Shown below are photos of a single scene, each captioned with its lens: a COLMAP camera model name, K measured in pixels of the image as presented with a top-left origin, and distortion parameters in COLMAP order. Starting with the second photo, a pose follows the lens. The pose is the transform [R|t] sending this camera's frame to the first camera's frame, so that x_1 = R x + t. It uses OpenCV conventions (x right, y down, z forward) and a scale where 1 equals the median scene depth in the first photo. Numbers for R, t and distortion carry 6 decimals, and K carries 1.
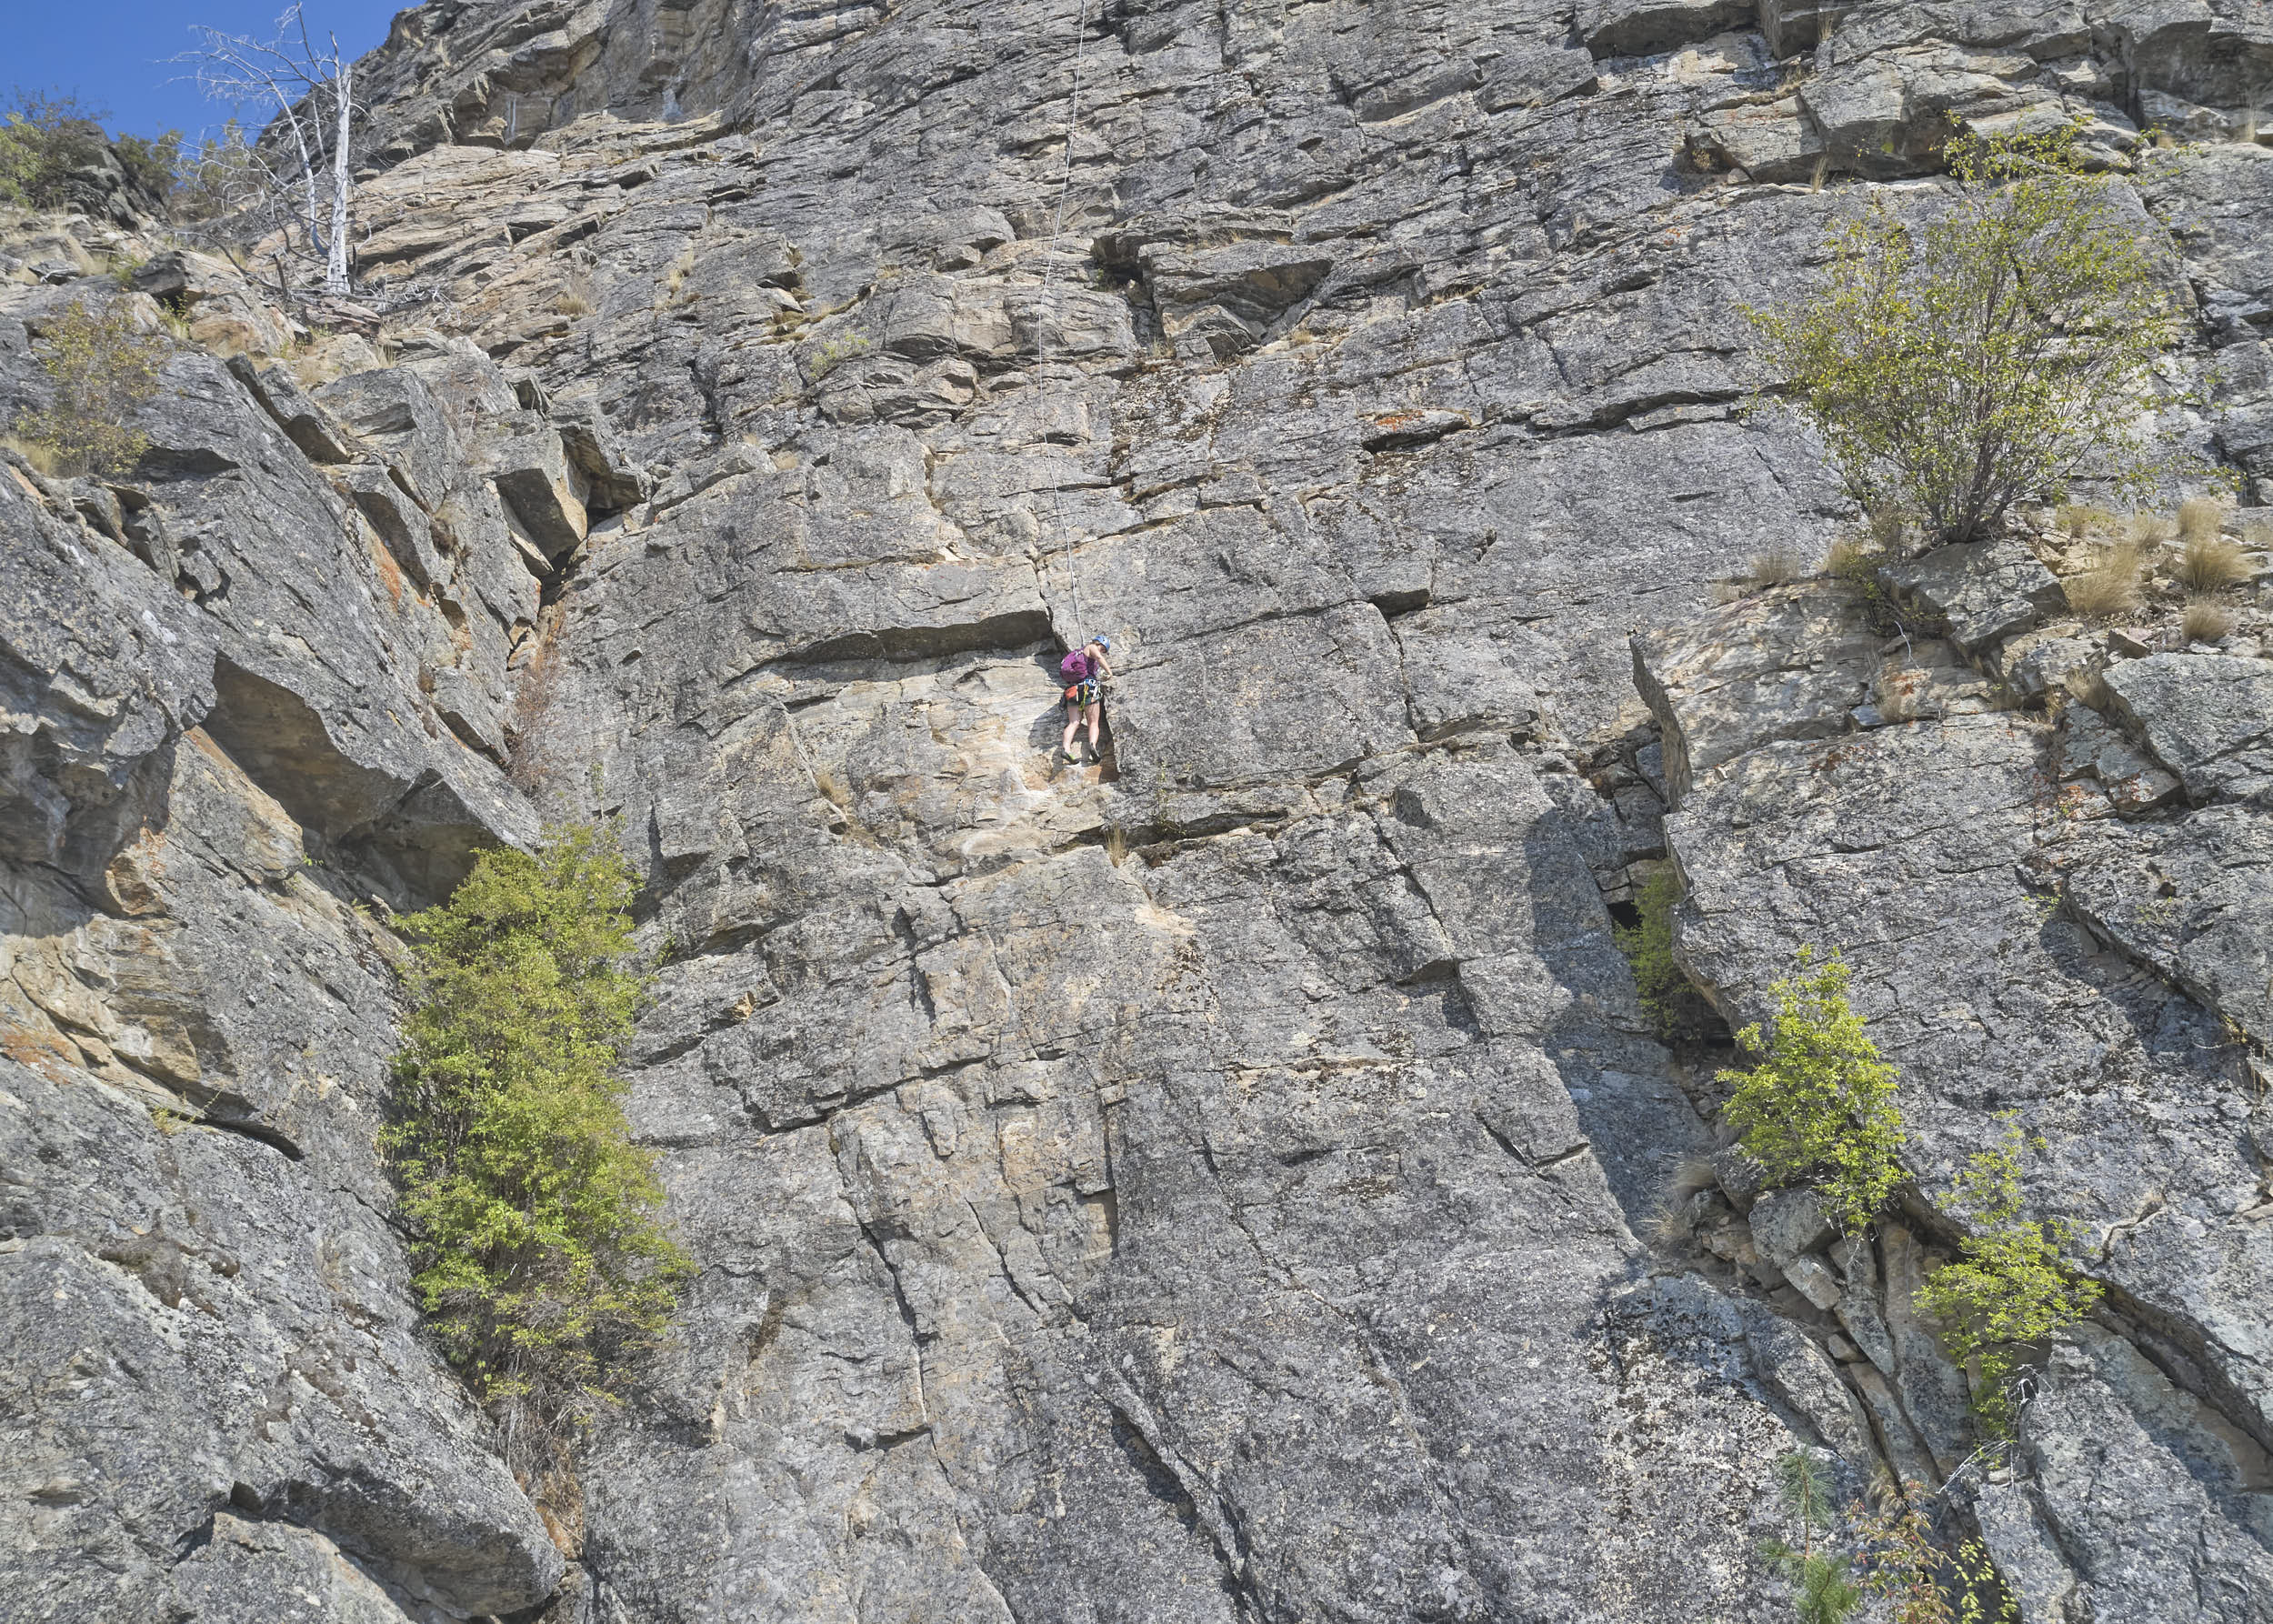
lens RADIAL K [[1901.7, 0, 1234.3], [0, 1901.7, 821.7], [0, 0, 1]] dist [-0.018240, 0.006184]
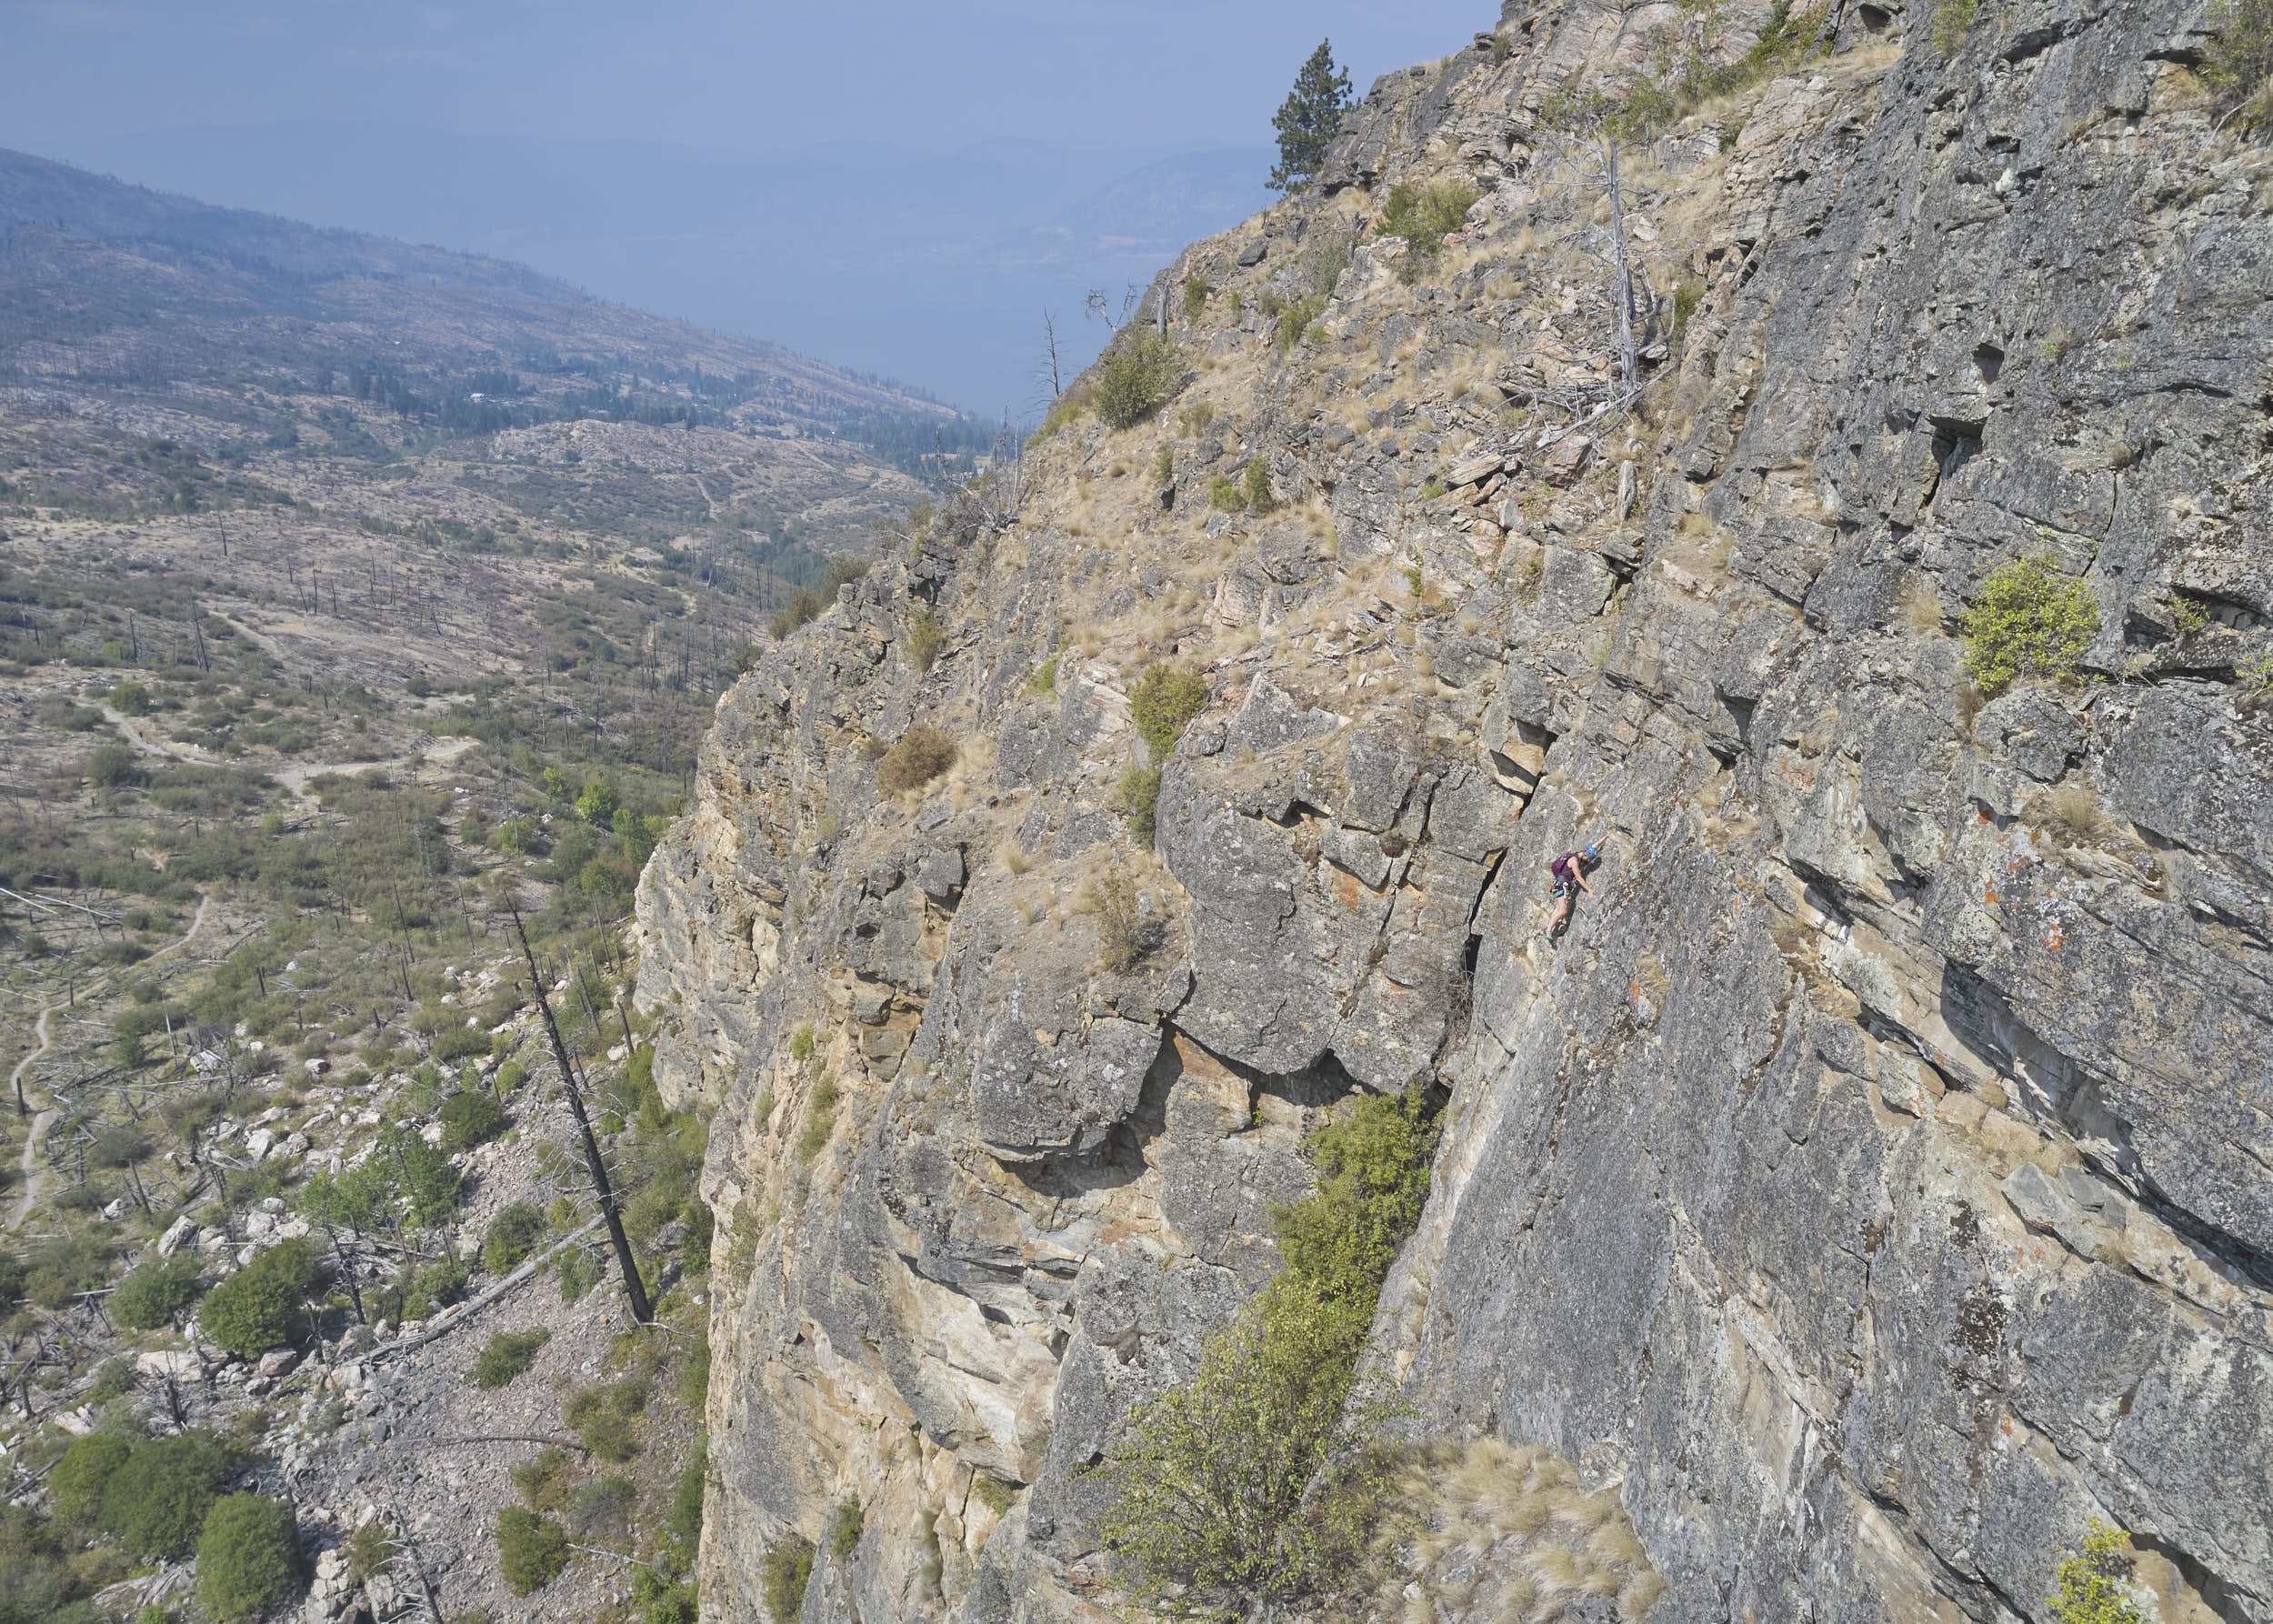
lens RADIAL K [[1883.9, 0, 1199.5], [0, 1883.9, 810.8], [0, 0, 1]] dist [-0.020763, 0.011034]
pose [[0.147191, 0.305222, -0.940837, 1.180662], [0.380460, 0.860544, 0.338695, -0.879148], [0.913009, -0.407804, 0.010540, 0.962965]]
